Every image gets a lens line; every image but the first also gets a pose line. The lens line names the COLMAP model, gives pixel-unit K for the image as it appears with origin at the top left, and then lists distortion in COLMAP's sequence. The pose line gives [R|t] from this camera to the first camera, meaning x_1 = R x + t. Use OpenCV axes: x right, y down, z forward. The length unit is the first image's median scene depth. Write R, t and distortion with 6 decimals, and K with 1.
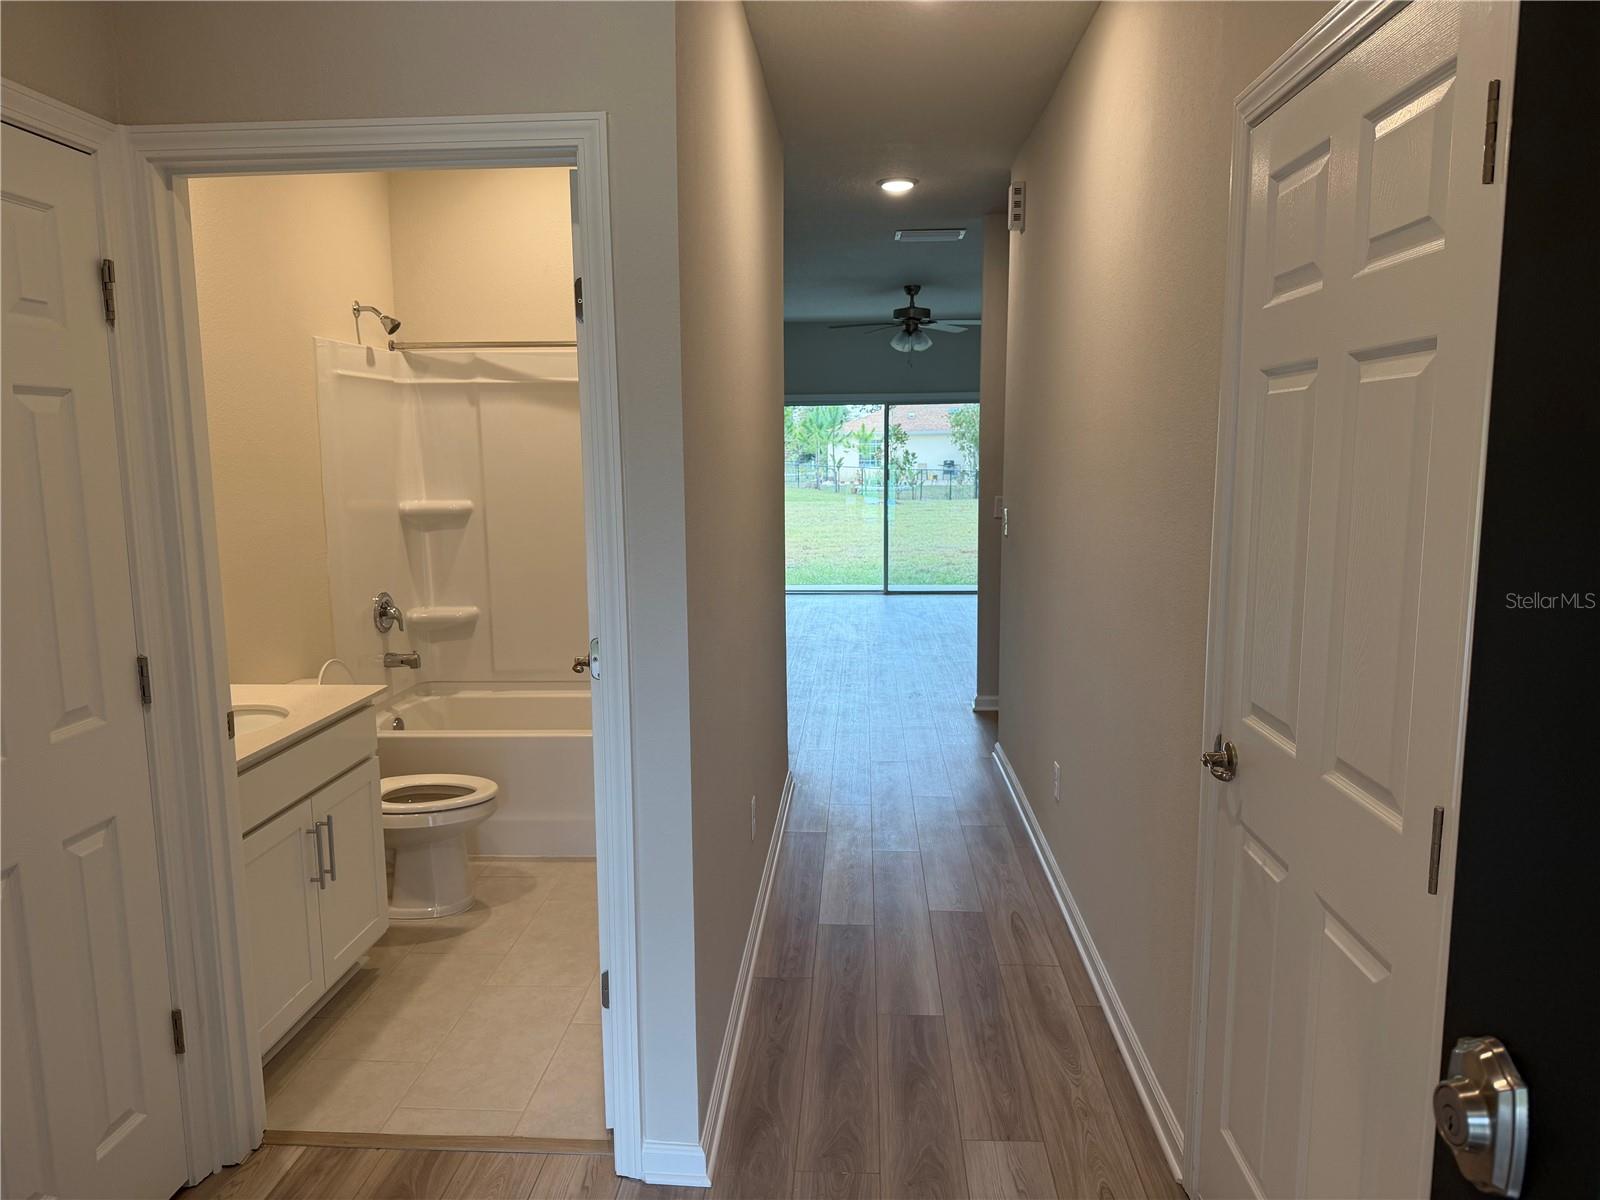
lens RADIAL K [[1136.4, 0, 809.4], [0, 1136.4, 611.4], [0, 0, 1]] dist [0.034143, -0.053970]
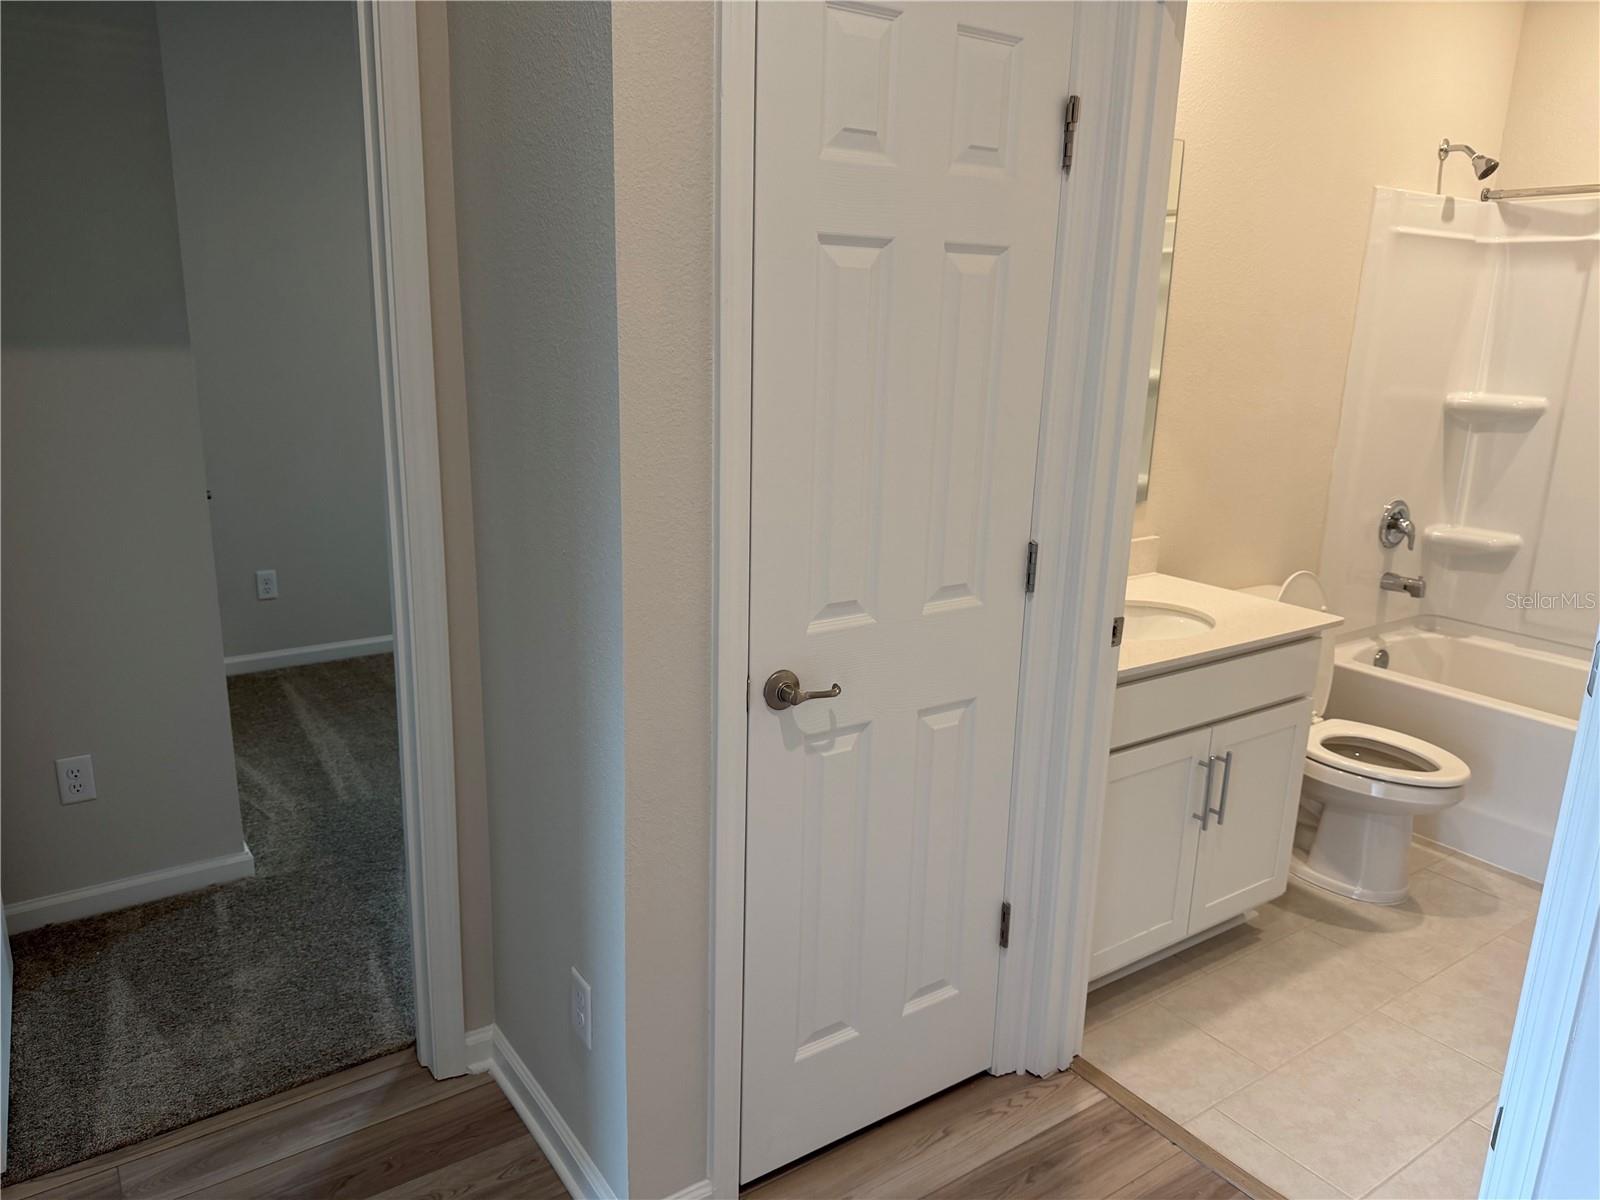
lens RADIAL K [[1136.4, 0, 784.5], [0, 1136.4, 611.1], [0, 0, 1]] dist [0.034143, -0.053970]
pose [[0.609370, 0.223800, -0.760646, 0.007809], [-0.142264, 0.974631, 0.172788, -0.021057], [0.780019, 0.002921, 0.625749, 0.146288]]
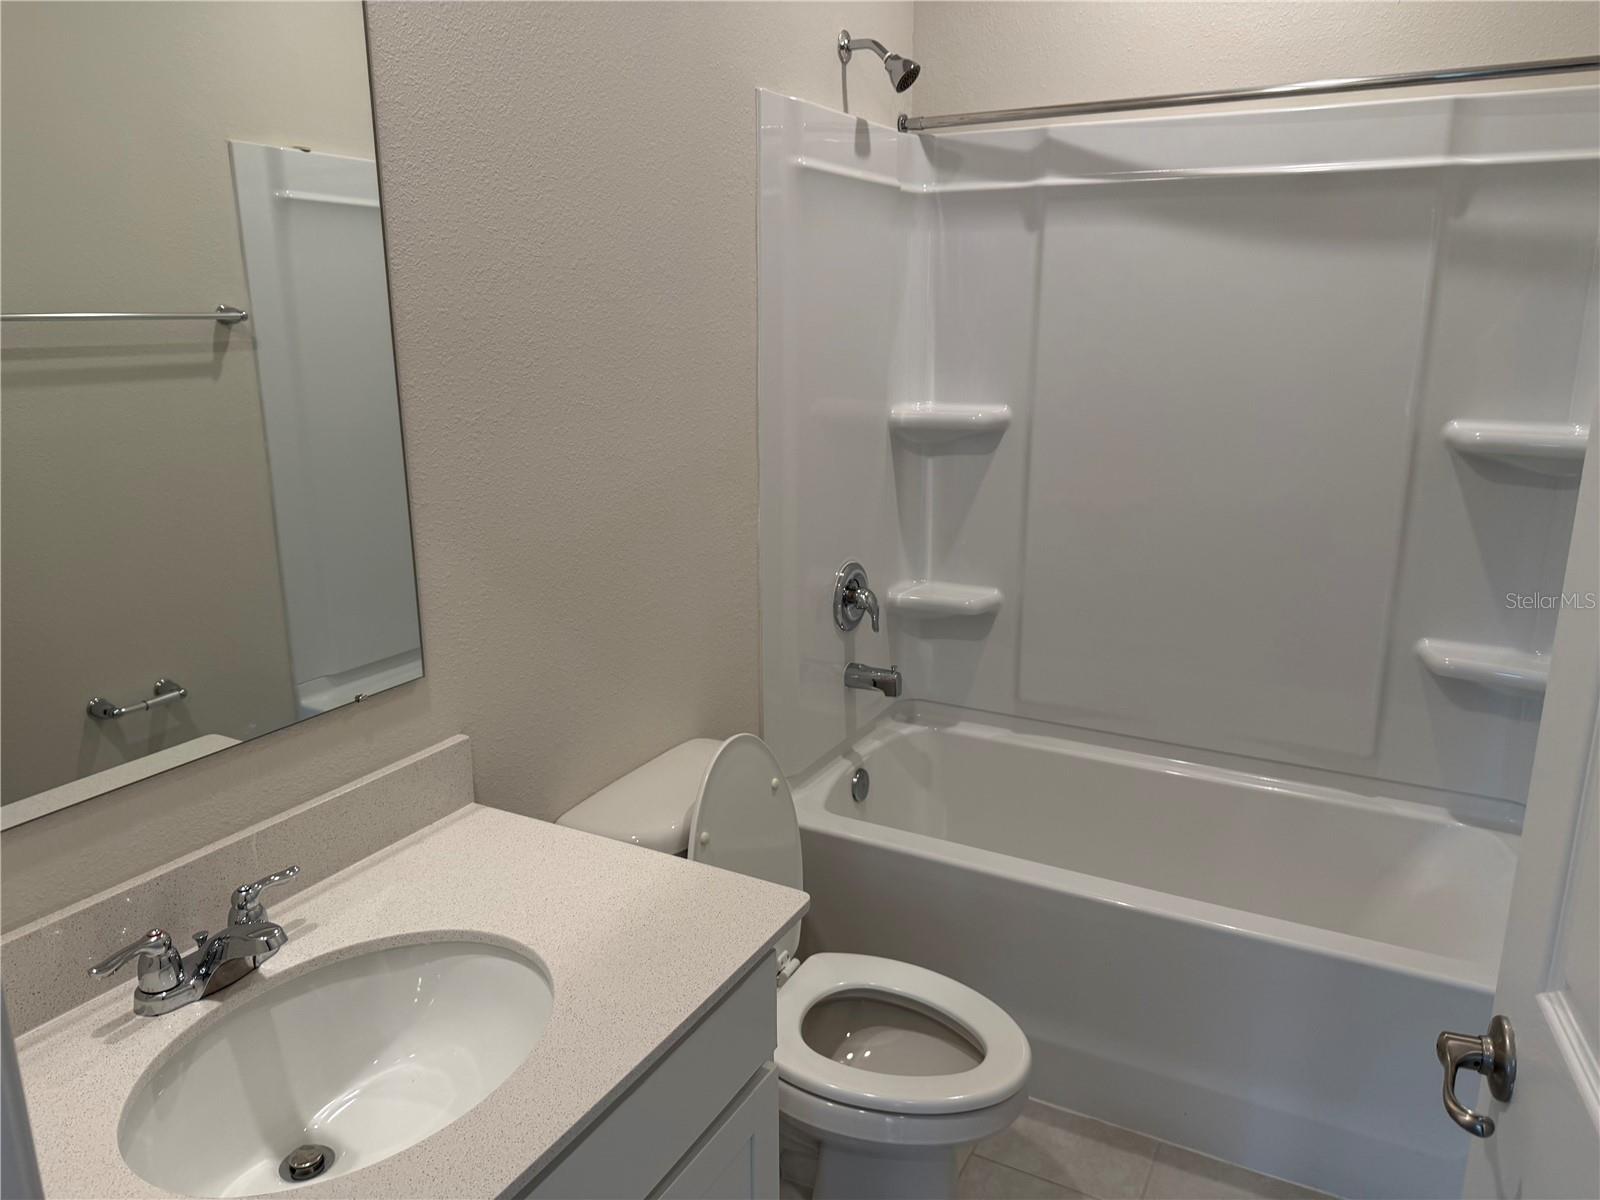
lens RADIAL K [[1136.4, 0, 814.8], [0, 1136.4, 642.2], [0, 0, 1]] dist [0.034143, -0.053970]
pose [[0.908237, 0.129658, -0.397863, -0.176606], [-0.071577, 0.984910, 0.157573, -0.078392], [0.412290, -0.114636, 0.903812, 0.530253]]
